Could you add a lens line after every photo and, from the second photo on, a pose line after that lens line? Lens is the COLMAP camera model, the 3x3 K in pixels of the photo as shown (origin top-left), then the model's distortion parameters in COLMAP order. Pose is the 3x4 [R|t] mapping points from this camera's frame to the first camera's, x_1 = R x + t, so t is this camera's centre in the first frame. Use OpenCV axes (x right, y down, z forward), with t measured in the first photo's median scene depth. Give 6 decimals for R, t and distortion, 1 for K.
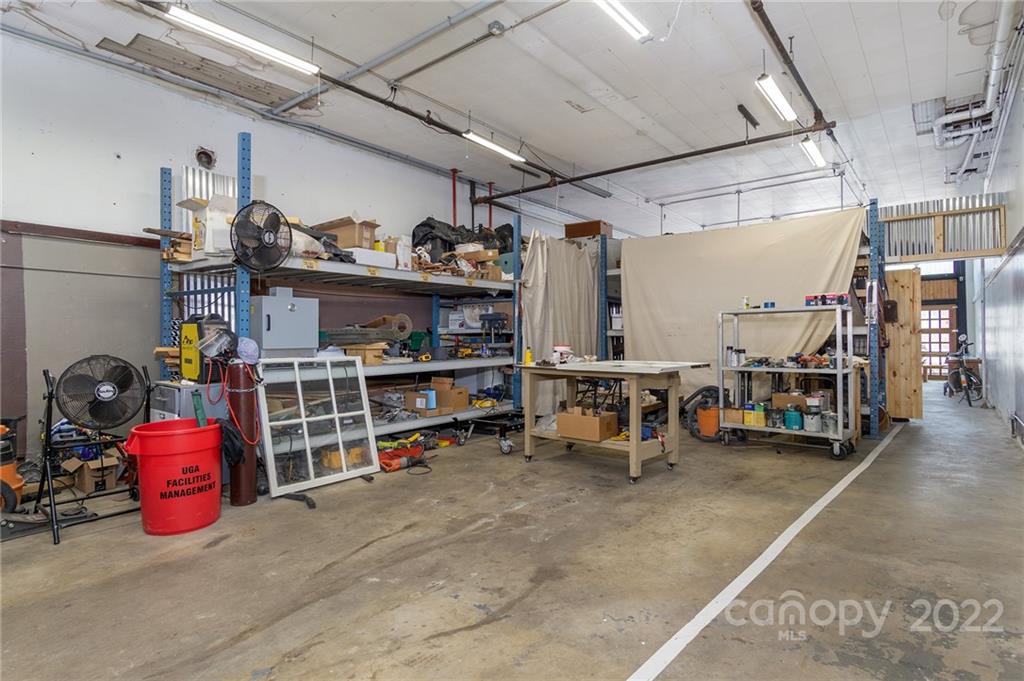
lens RADIAL K [[530.9, 0, 512.0], [0, 530.9, 340.5], [0, 0, 1]] dist [0.000902, -0.000009]
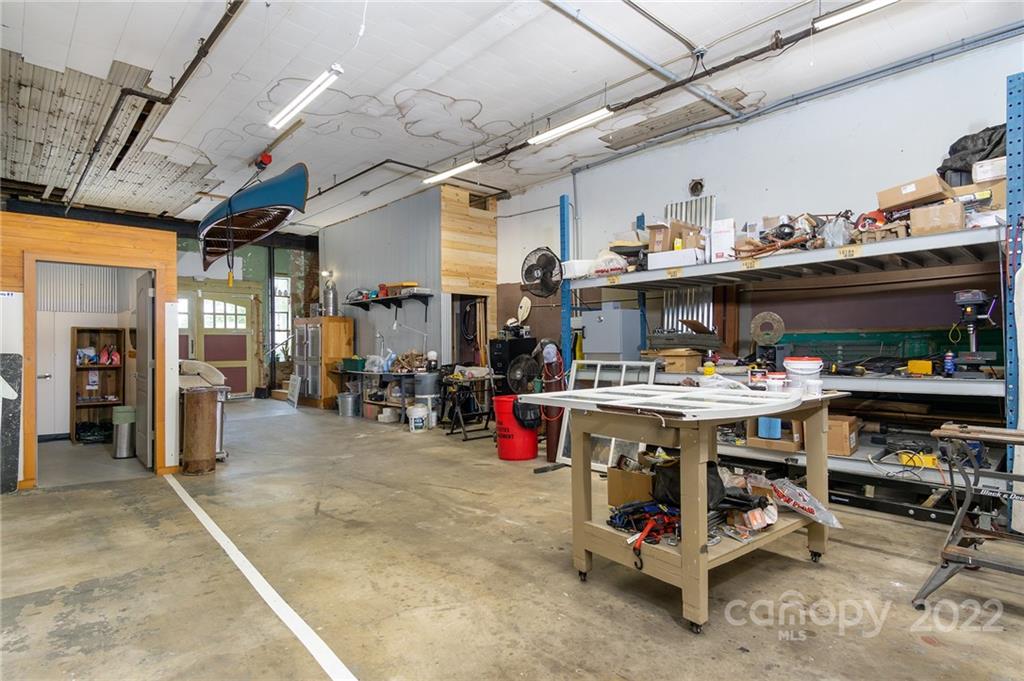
lens RADIAL K [[550.5, 0, 512.0], [0, 550.5, 340.5], [0, 0, 1]] dist [0.014026, -0.000425]
pose [[-0.145708, -0.000746, -0.989327, 1.132527], [0.008831, 0.999959, -0.002055, -0.016147], [0.989288, -0.009036, -0.145696, 1.297633]]
